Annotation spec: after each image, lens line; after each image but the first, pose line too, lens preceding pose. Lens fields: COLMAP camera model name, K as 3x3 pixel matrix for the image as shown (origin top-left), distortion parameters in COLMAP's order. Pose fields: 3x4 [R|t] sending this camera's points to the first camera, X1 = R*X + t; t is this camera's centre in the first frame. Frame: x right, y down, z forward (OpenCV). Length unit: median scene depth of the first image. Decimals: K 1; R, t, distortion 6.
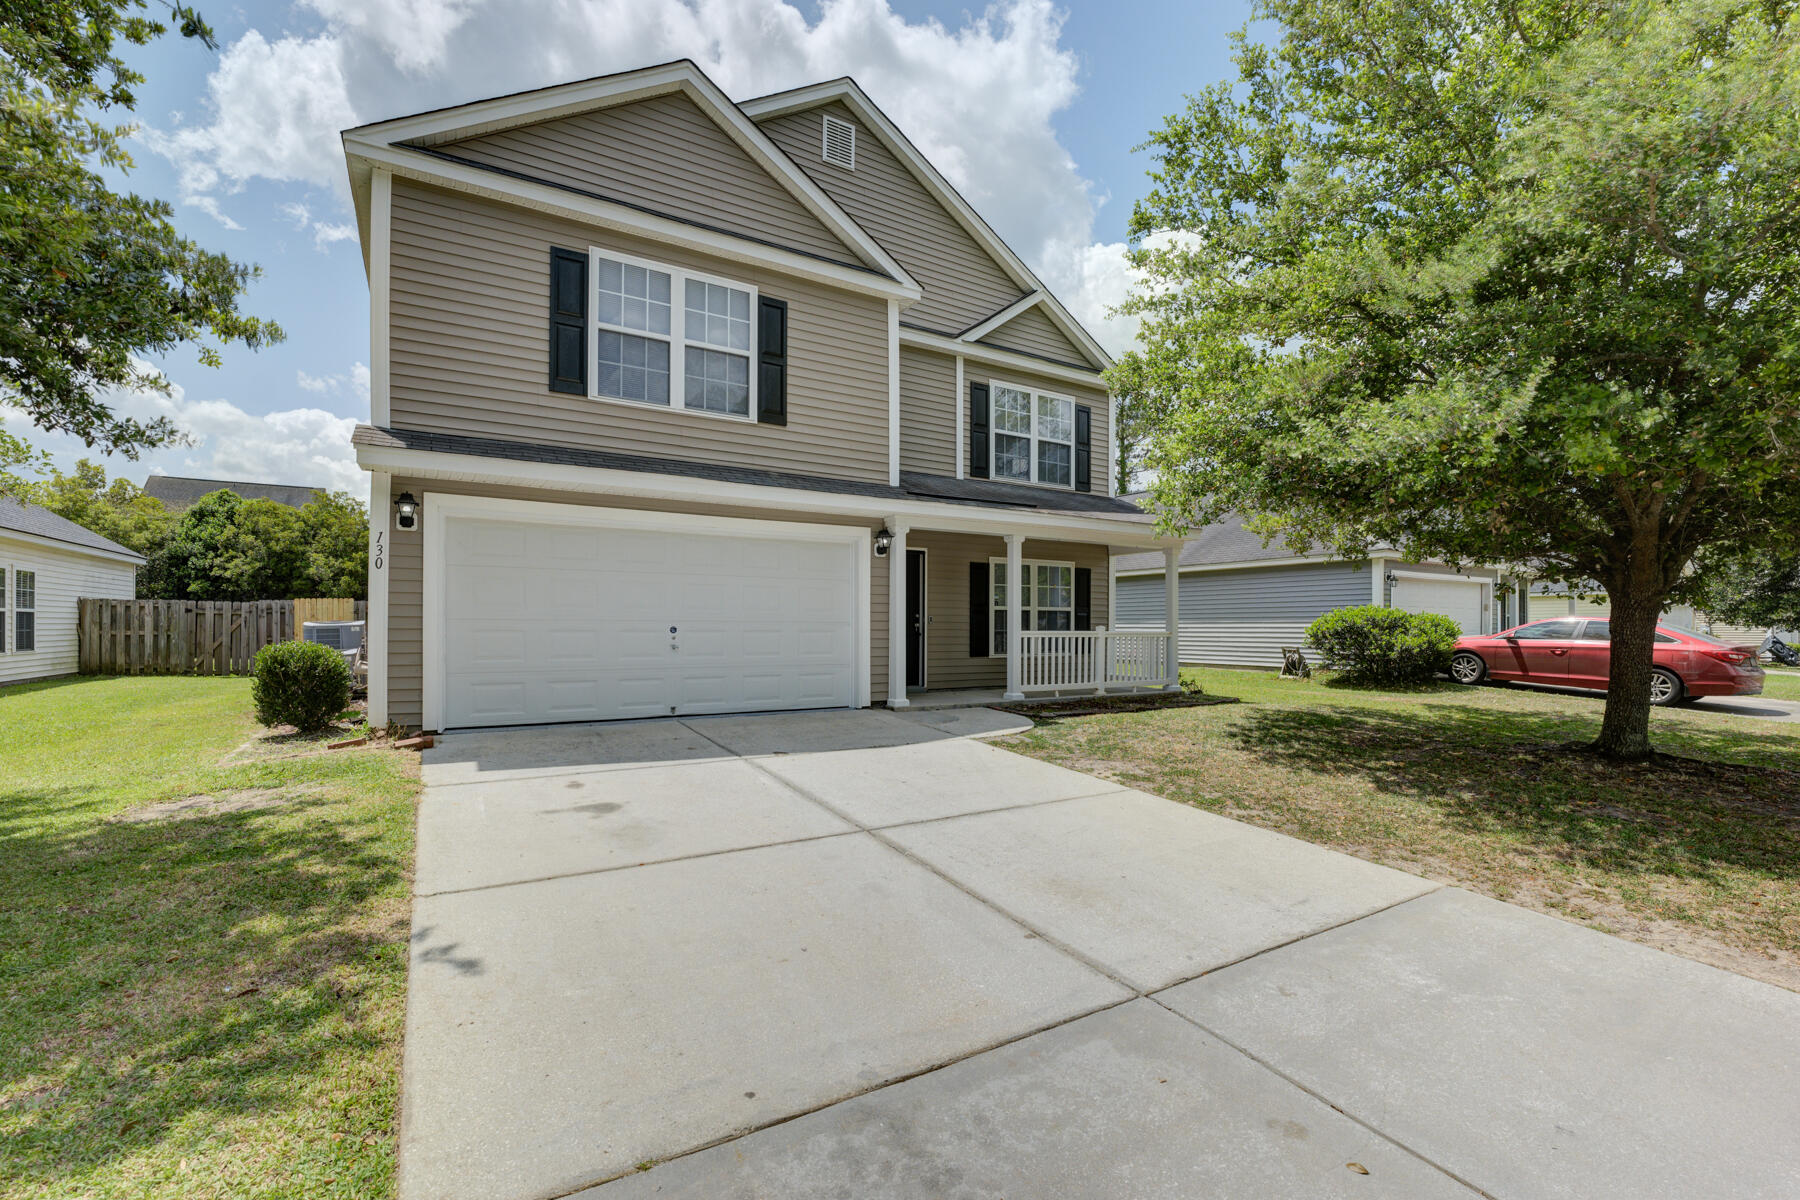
lens RADIAL K [[782.0, 0, 903.3], [0, 782.0, 622.6], [0, 0, 1]] dist [-0.001729, -0.000066]
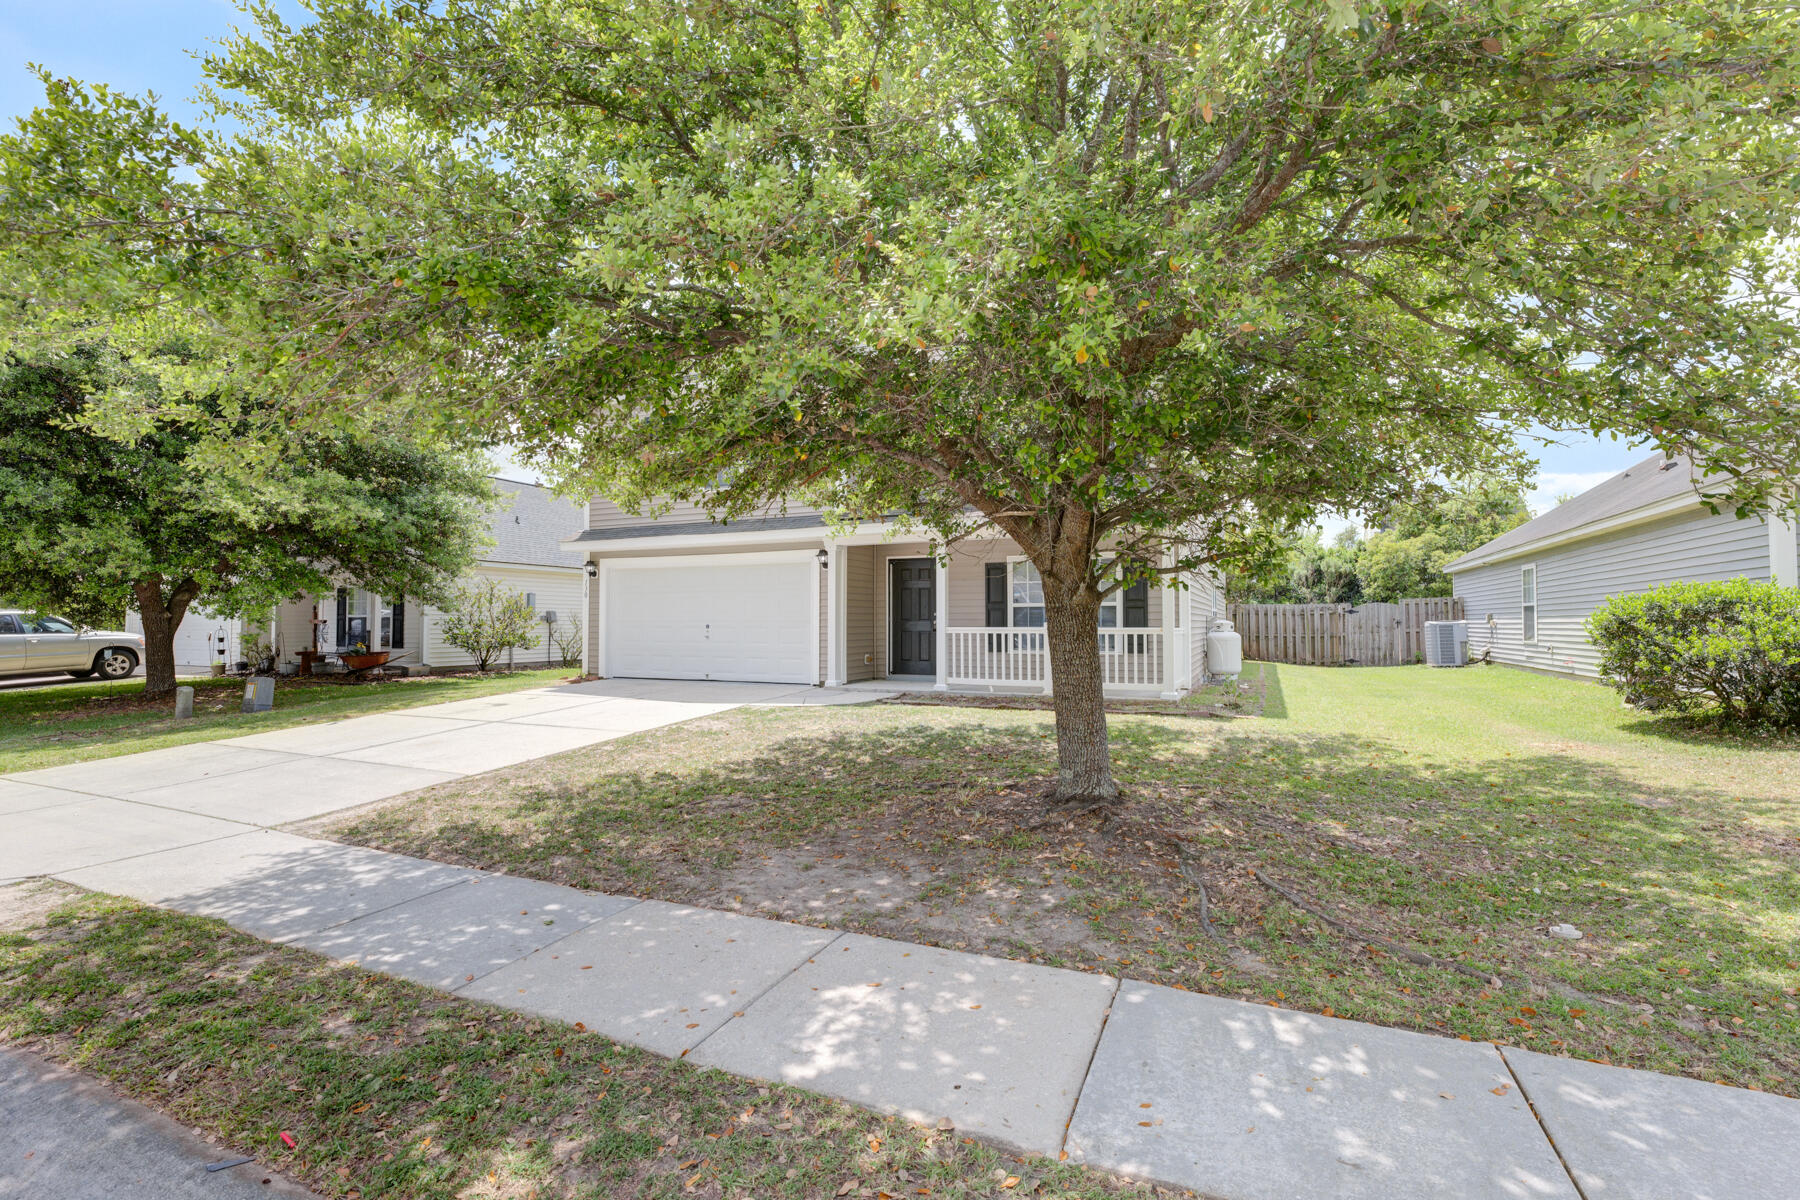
lens RADIAL K [[789.3, 0, 900.0], [0, 789.3, 600.0], [0, 0, 1]] dist [0.000891, 0.000080]
pose [[0.561264, -0.030993, -0.827056, 0.899469], [0.007218, 0.999444, -0.032555, 0.007062], [0.827605, 0.012302, 0.561176, 0.296461]]
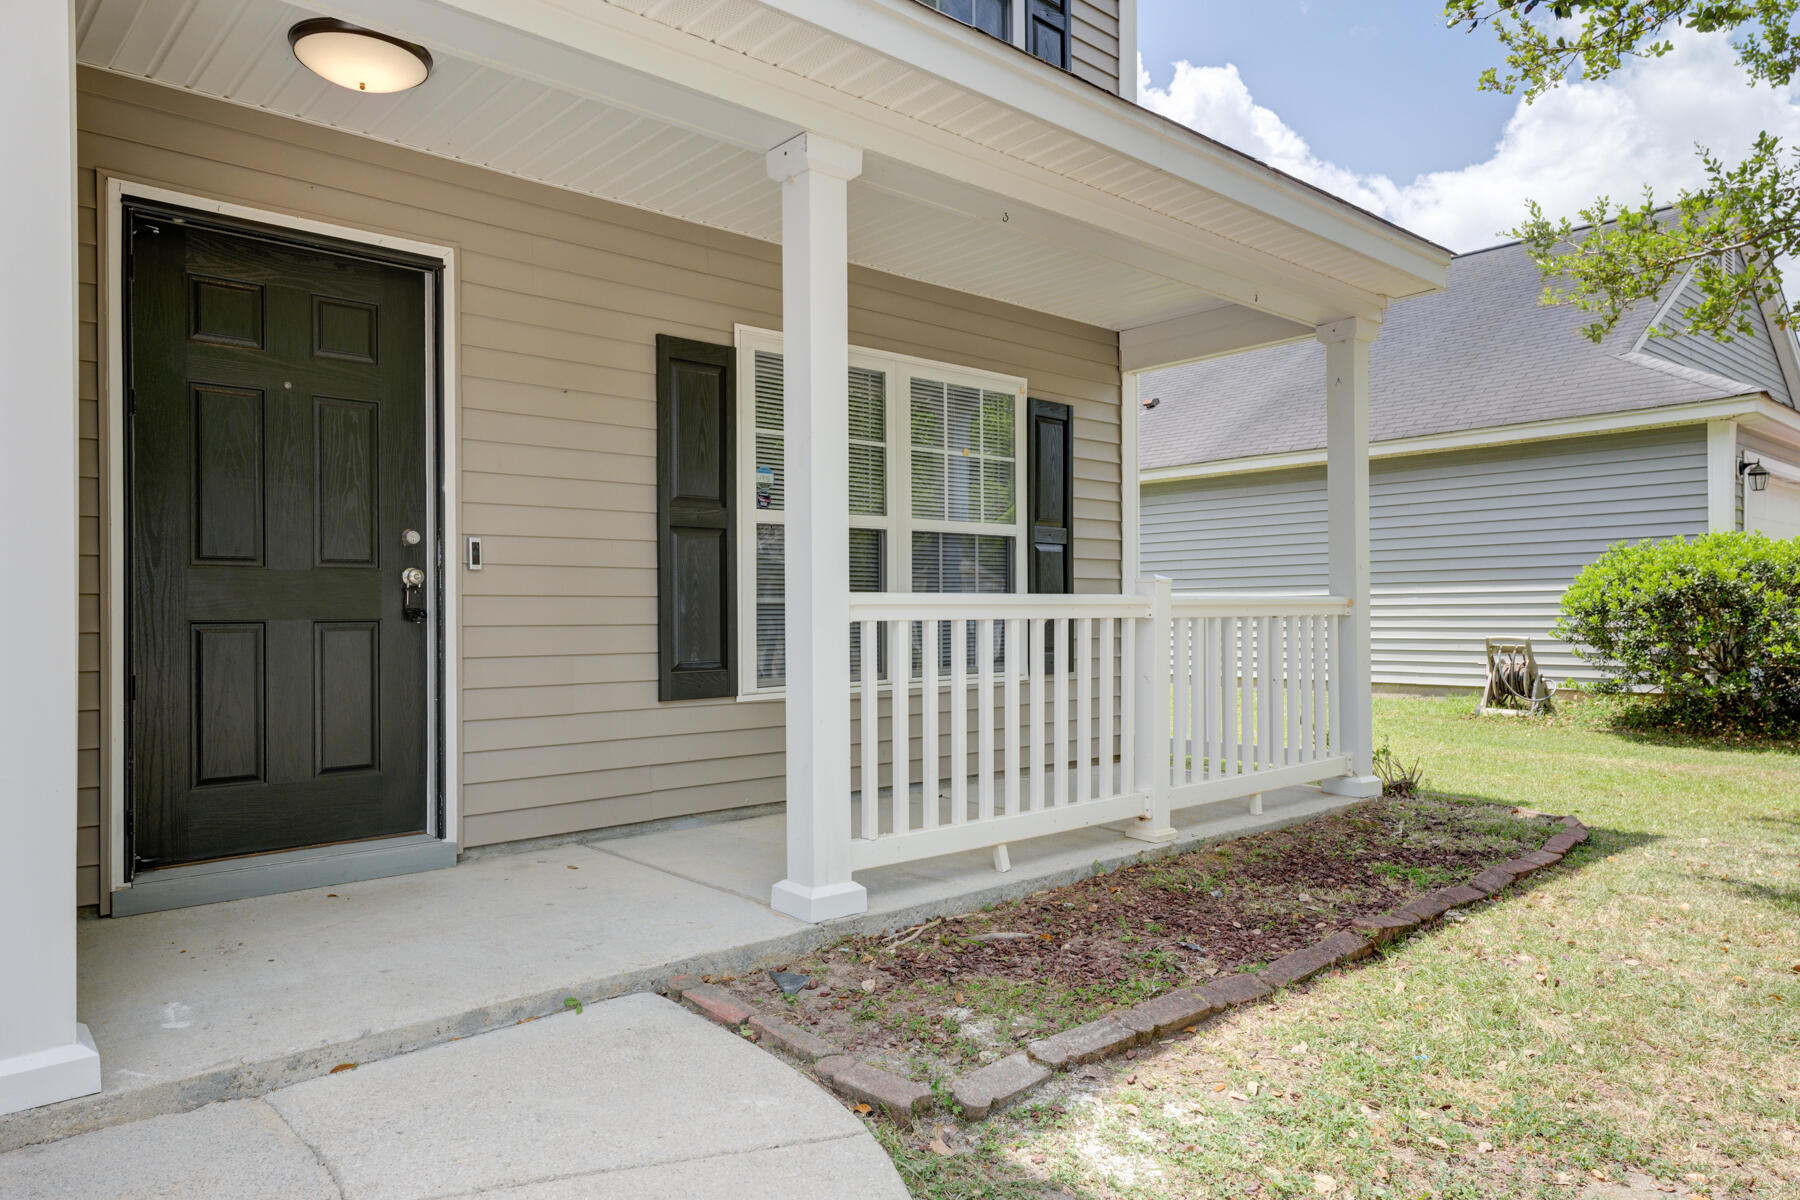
lens RADIAL K [[1183.7, 0, 900.0], [0, 1183.7, 600.0], [0, 0, 1]] dist [0.000549, 0.000322]
pose [[0.982929, -0.008643, 0.183785, 0.092116], [0.009705, 0.999941, -0.004879, 0.013444], [-0.183732, 0.006579, 0.982954, 0.596793]]
